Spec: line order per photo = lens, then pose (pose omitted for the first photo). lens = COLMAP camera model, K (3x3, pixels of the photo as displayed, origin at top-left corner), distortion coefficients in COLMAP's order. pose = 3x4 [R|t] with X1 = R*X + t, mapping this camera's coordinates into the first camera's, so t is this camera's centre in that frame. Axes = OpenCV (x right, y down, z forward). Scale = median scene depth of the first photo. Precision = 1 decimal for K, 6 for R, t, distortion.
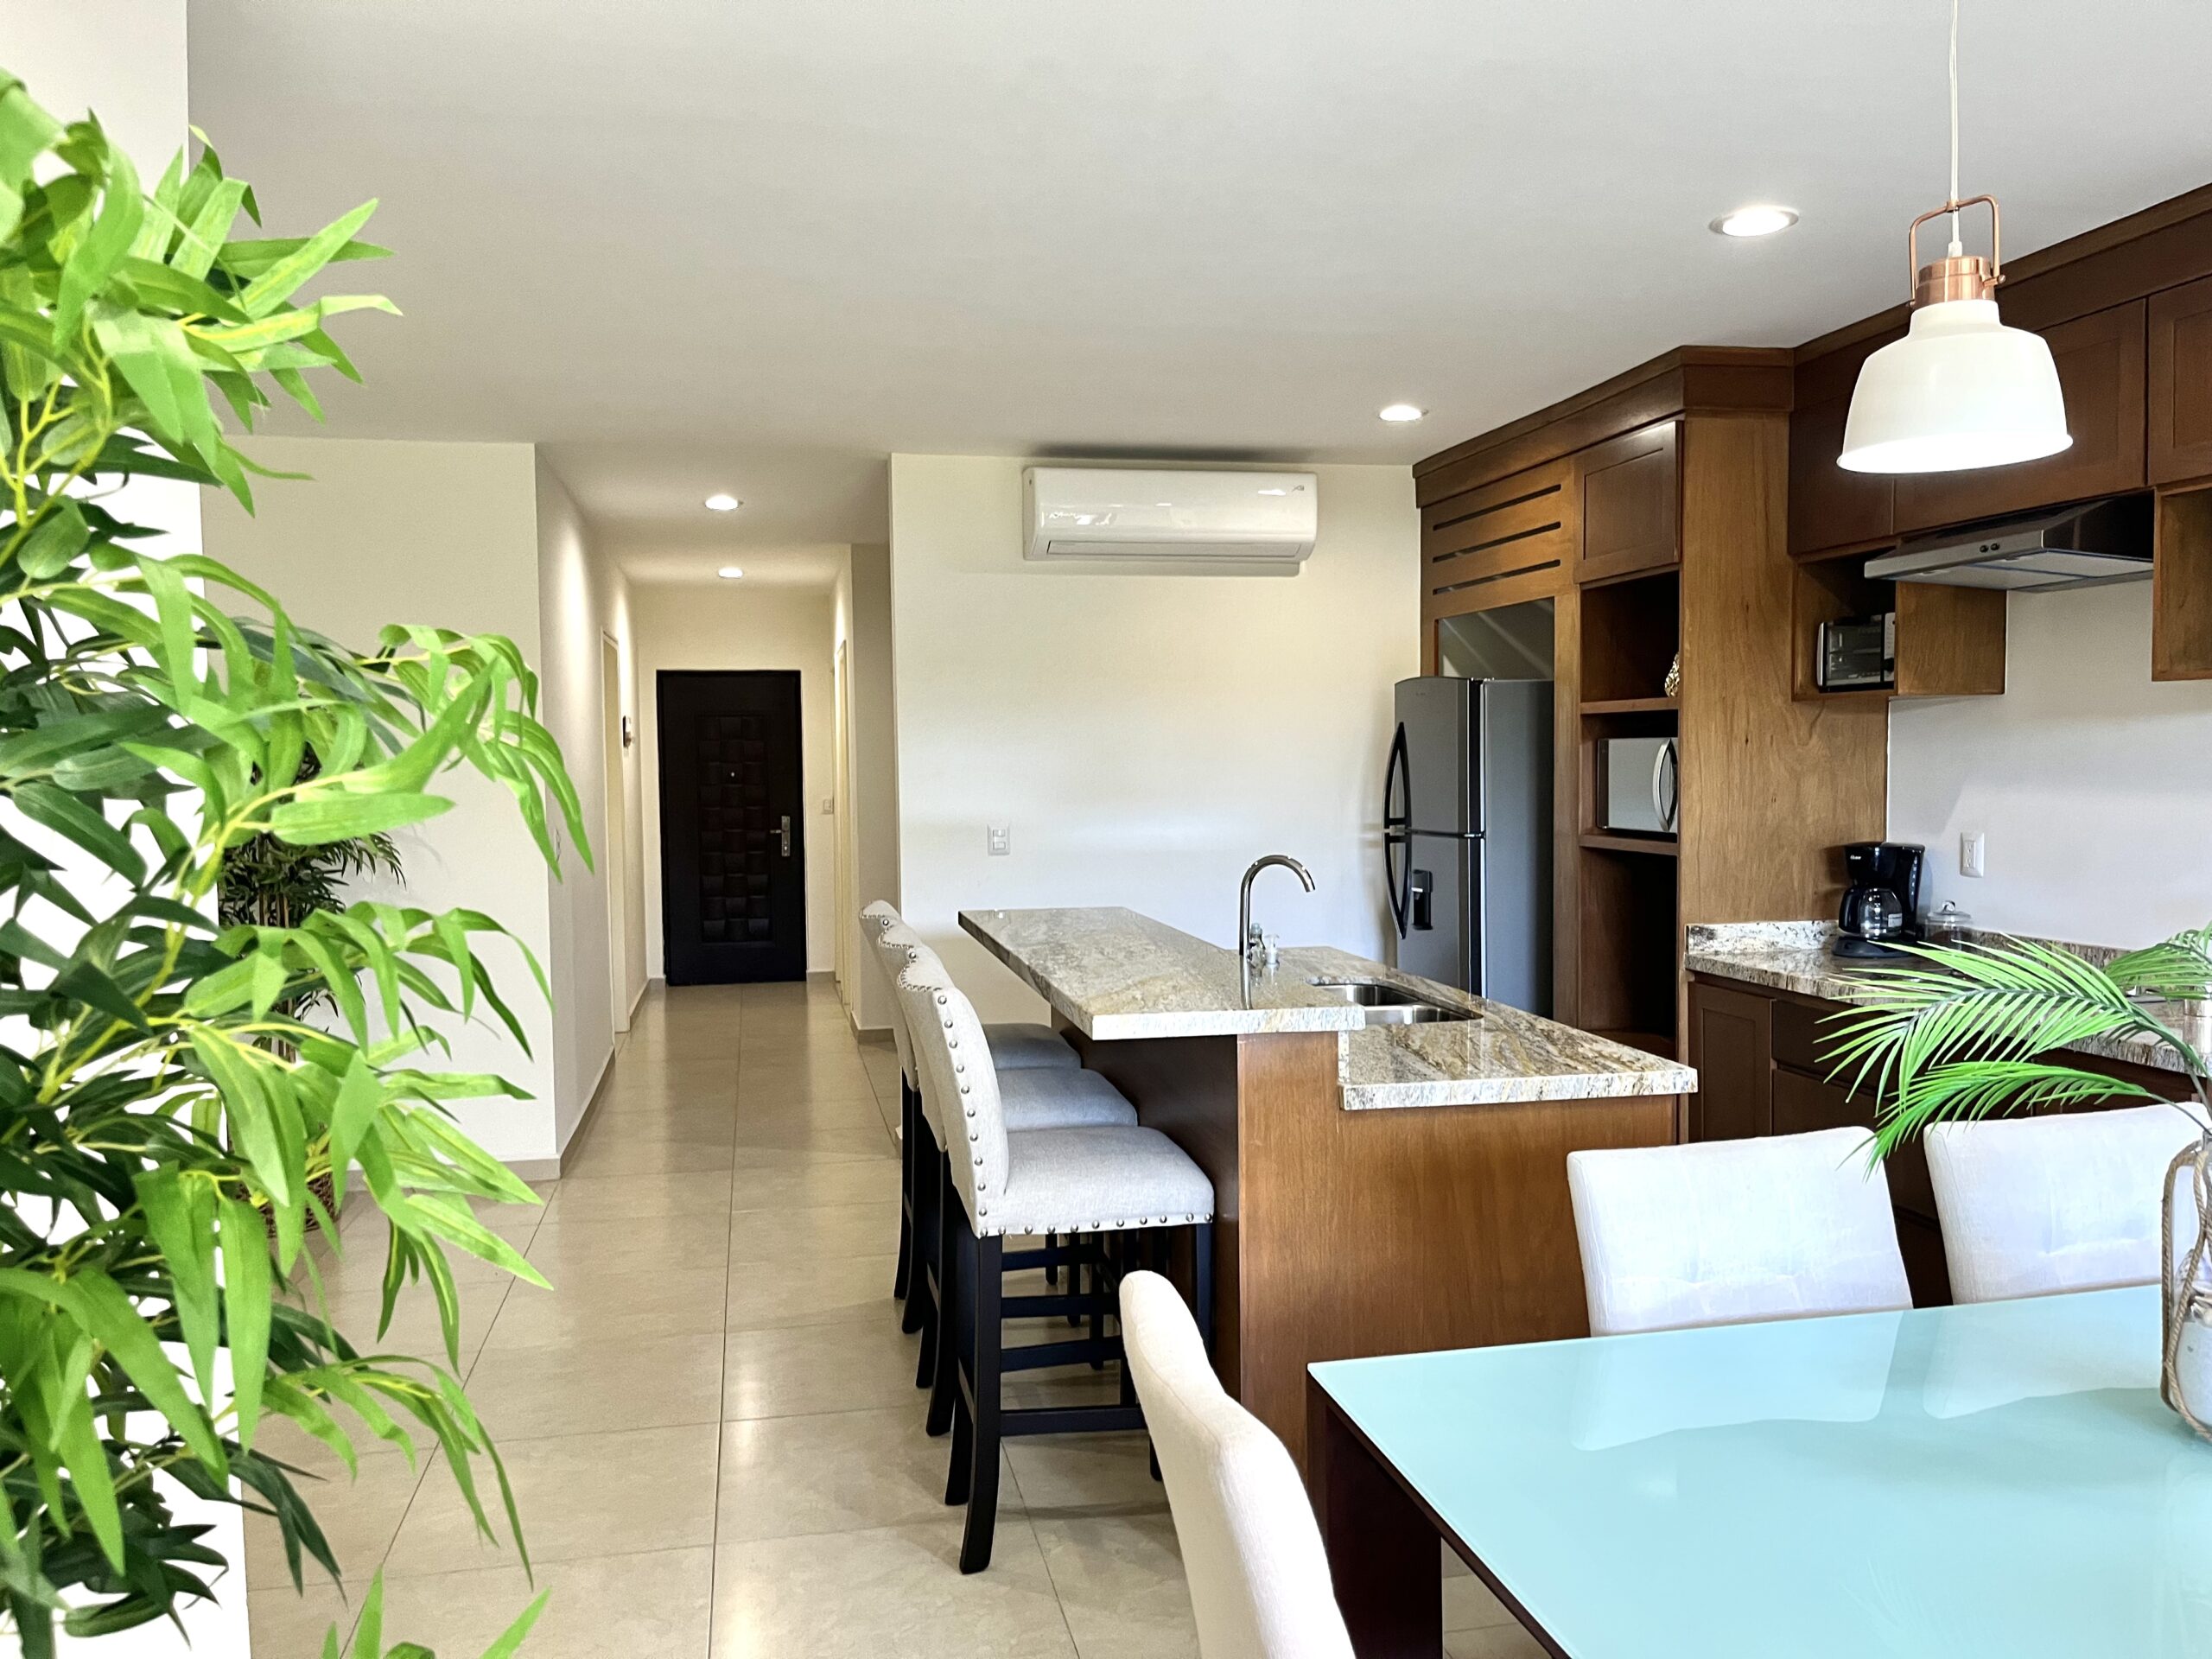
lens RADIAL K [[1693.7, 0, 1106.0], [0, 1693.7, 829.5], [0, 0, 1]] dist [0.036637, -0.002011]
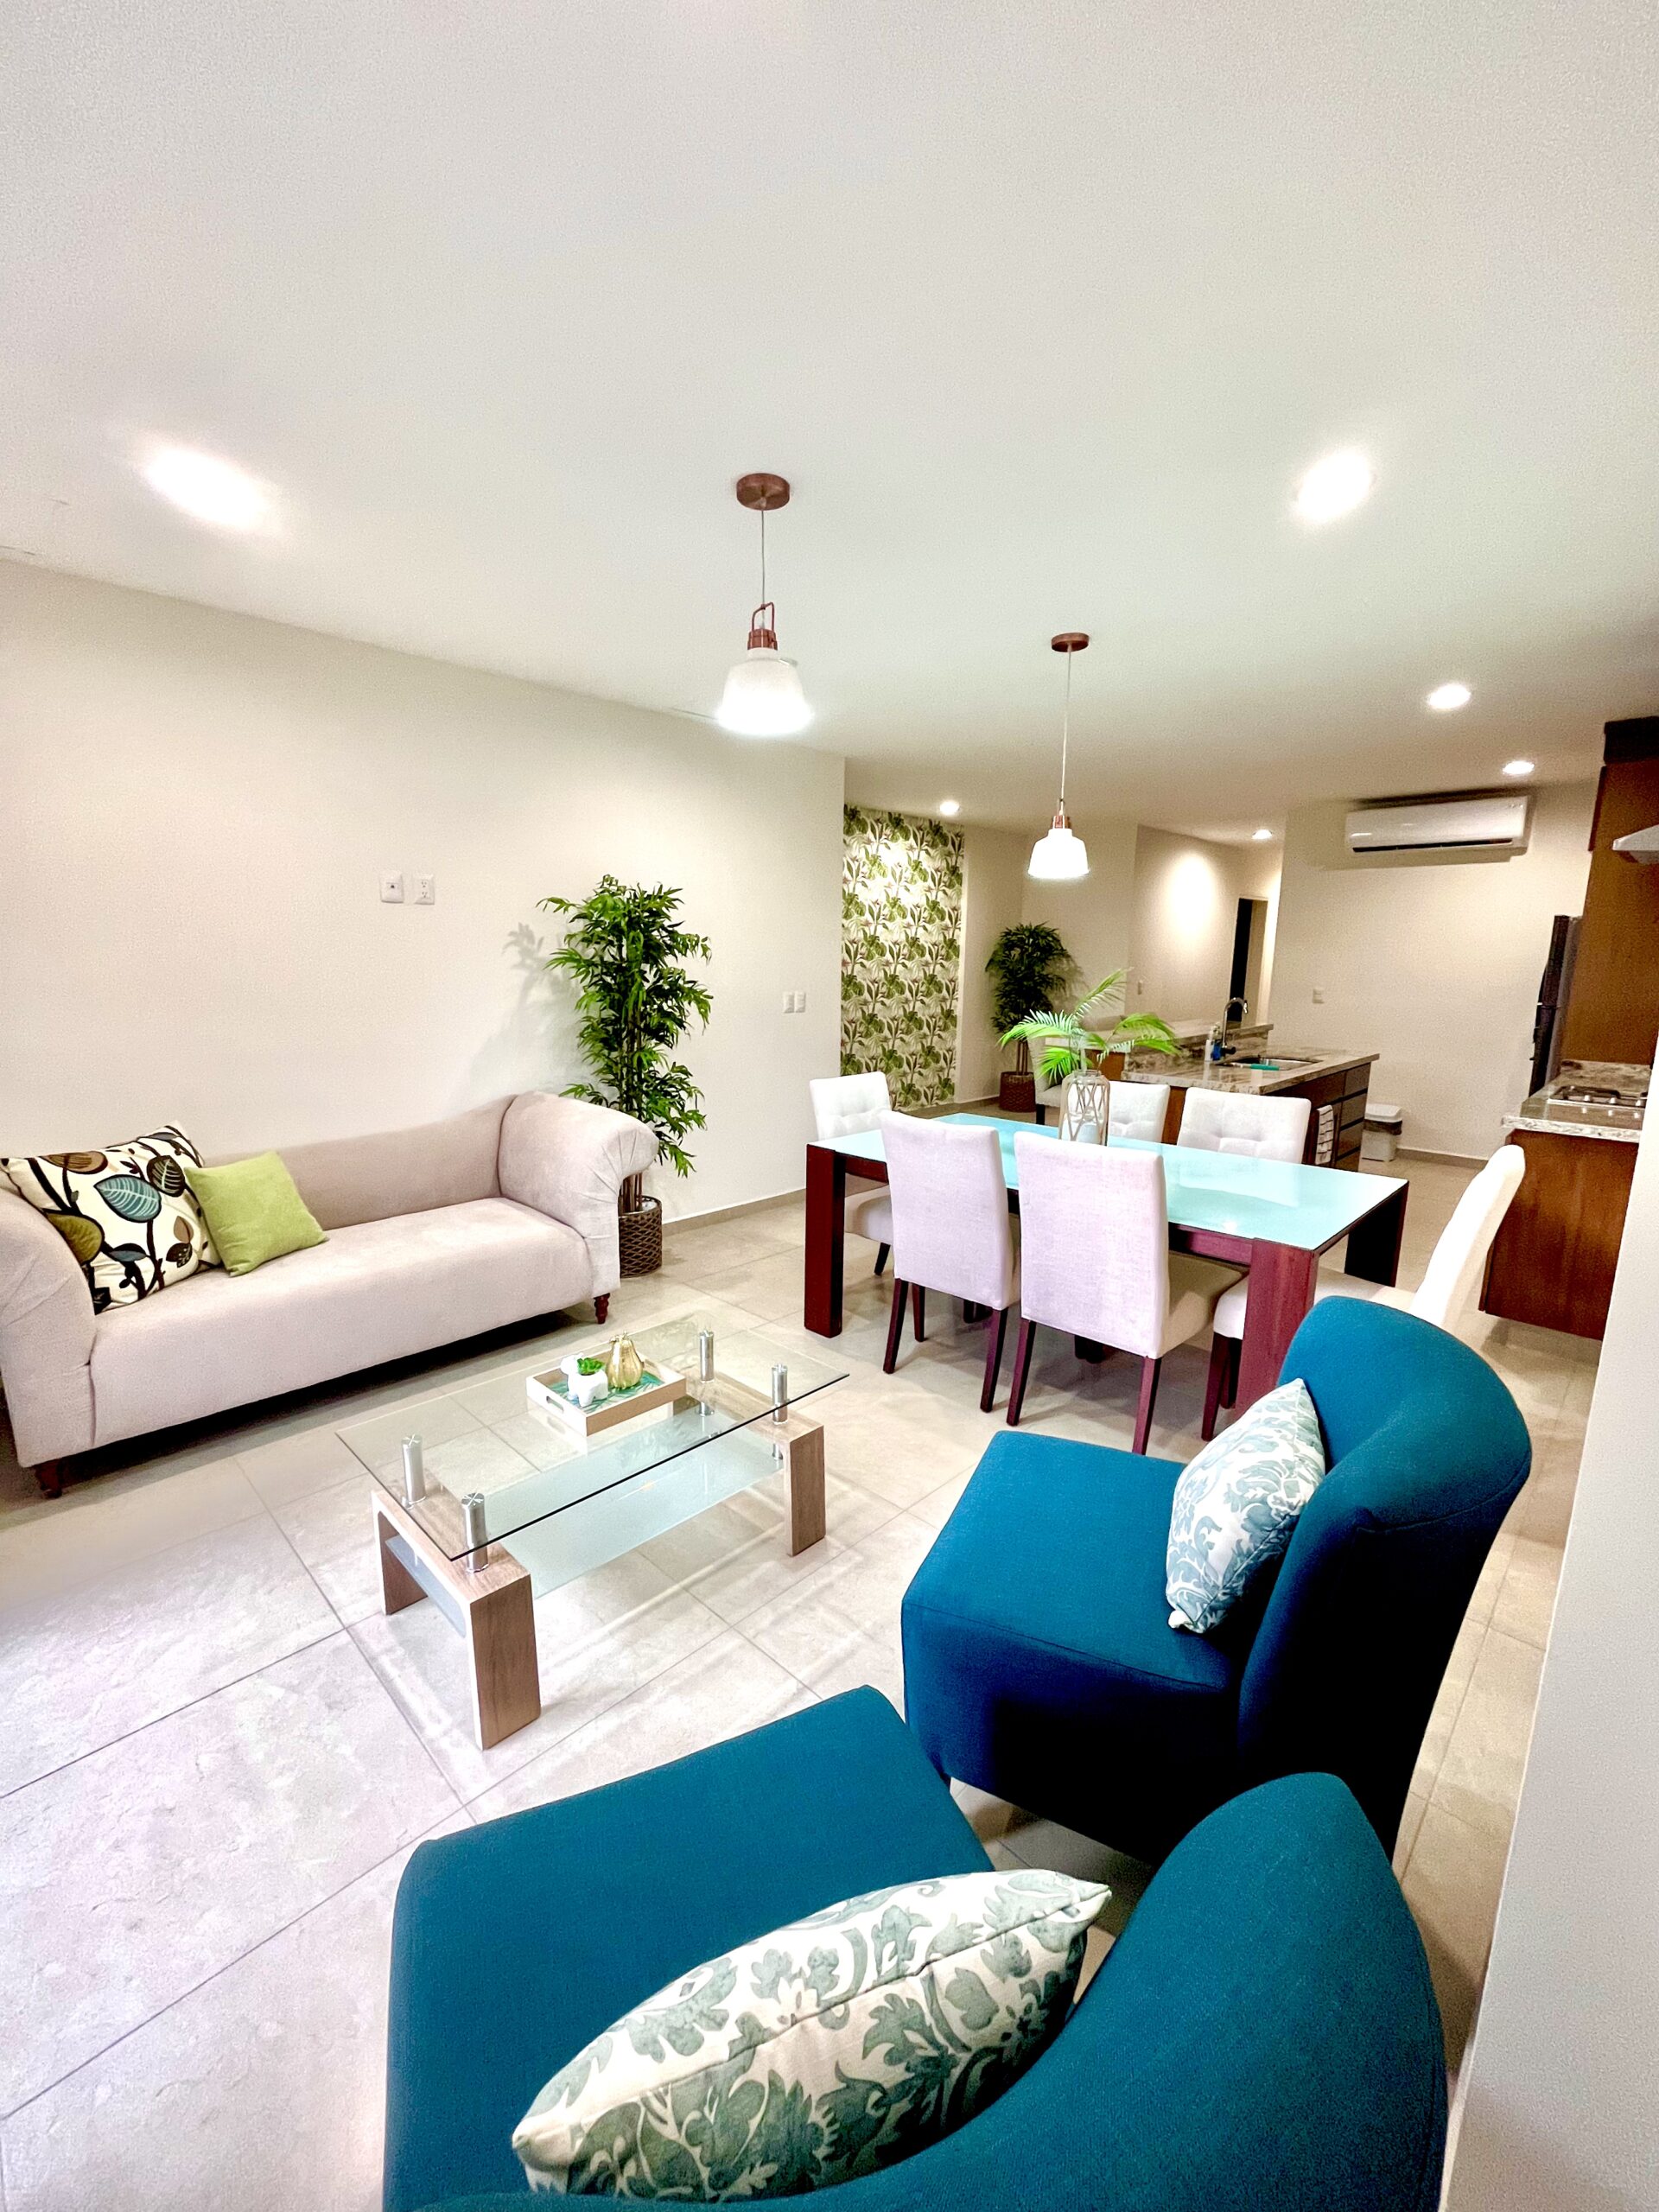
lens RADIAL K [[887.2, 0, 829.5], [0, 887.2, 1106.0], [0, 0, 1]] dist [-0.000008, -0.000188]
pose [[0.561041, 0.161738, -0.811833, 0.668962], [-0.054907, 0.985838, 0.158459, -0.001124], [0.825965, -0.044327, 0.561976, -0.163876]]
